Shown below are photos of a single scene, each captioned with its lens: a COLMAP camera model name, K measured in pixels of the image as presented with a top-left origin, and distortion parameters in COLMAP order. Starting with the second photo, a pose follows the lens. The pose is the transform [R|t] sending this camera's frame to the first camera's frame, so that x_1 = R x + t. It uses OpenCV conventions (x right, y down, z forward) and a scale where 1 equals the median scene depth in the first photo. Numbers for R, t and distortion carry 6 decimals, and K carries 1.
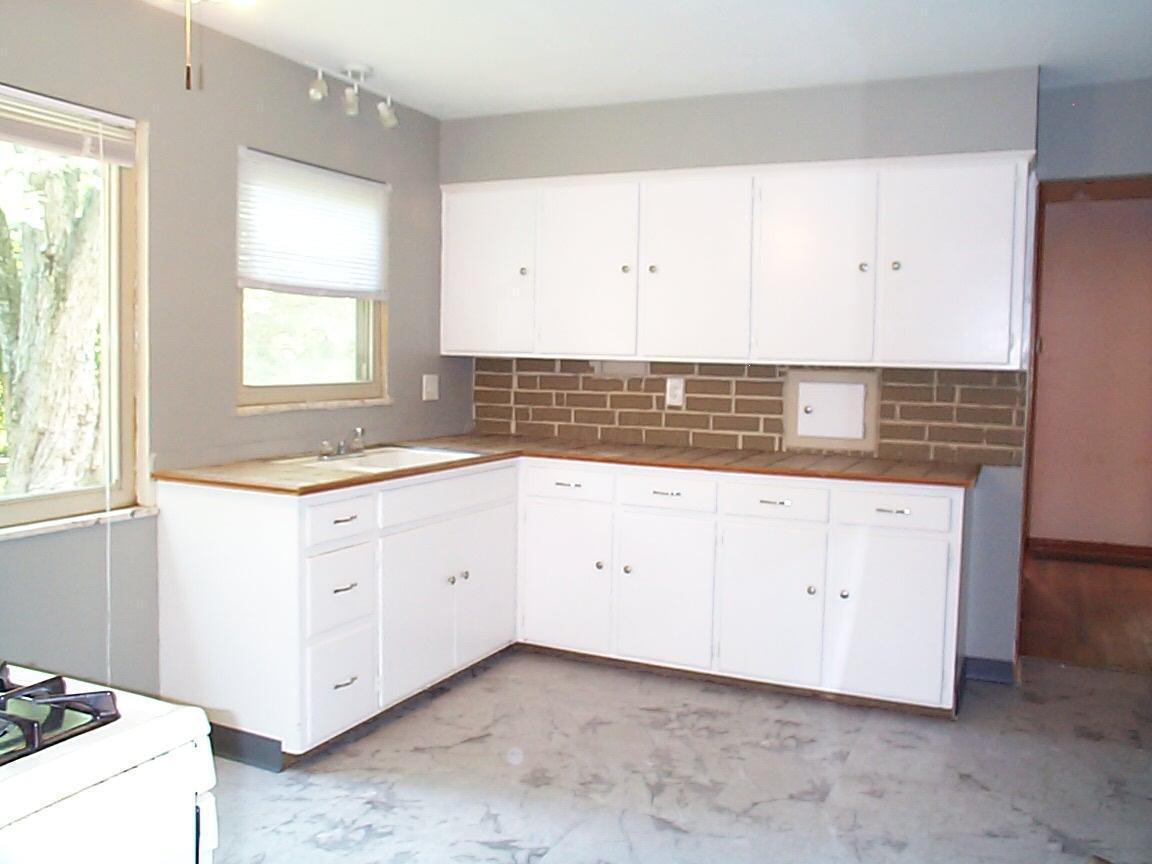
lens RADIAL K [[979.9, 0, 596.4], [0, 979.9, 401.5], [0, 0, 1]] dist [-0.102342, 0.118391]
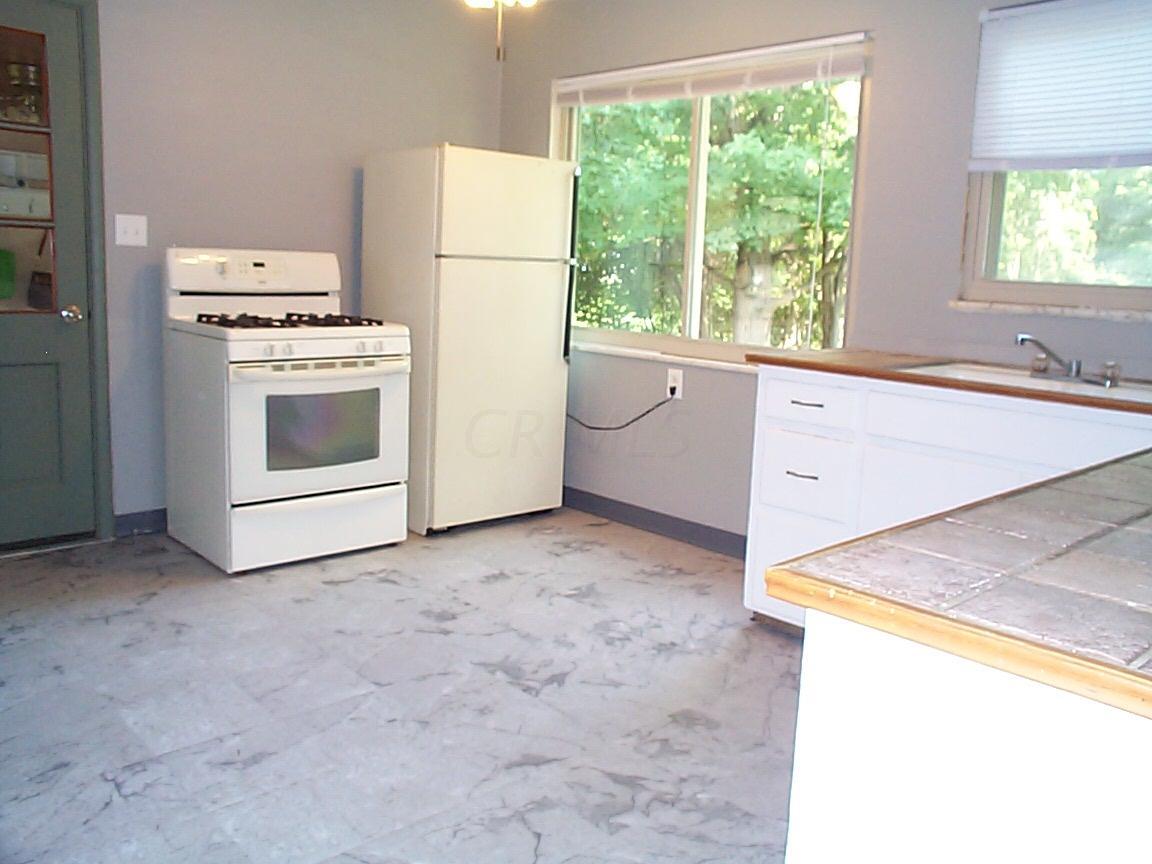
lens RADIAL K [[979.9, 0, 578.7], [0, 979.9, 388.5], [0, 0, 1]] dist [-0.102342, 0.118391]
pose [[-0.370079, 0.088012, -0.924822, 0.717066], [-0.094795, 0.986728, 0.131837, 0.001053], [0.924151, 0.136459, -0.356825, 1.143440]]
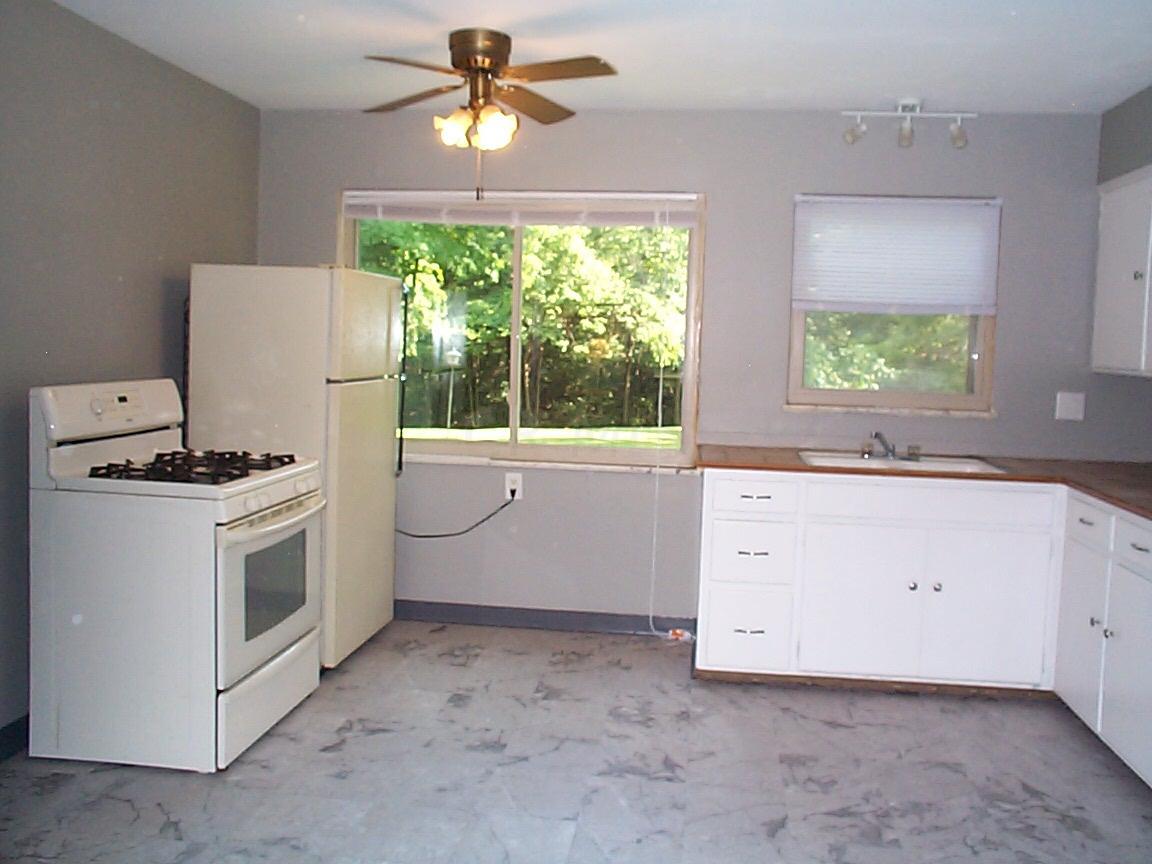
lens RADIAL K [[979.9, 0, 577.5], [0, 979.9, 394.2], [0, 0, 1]] dist [-0.102342, 0.118391]
pose [[0.308614, 0.045811, -0.950084, 0.837645], [-0.074083, 0.996963, 0.024007, -0.019870], [0.948298, 0.062976, 0.311071, 0.404518]]
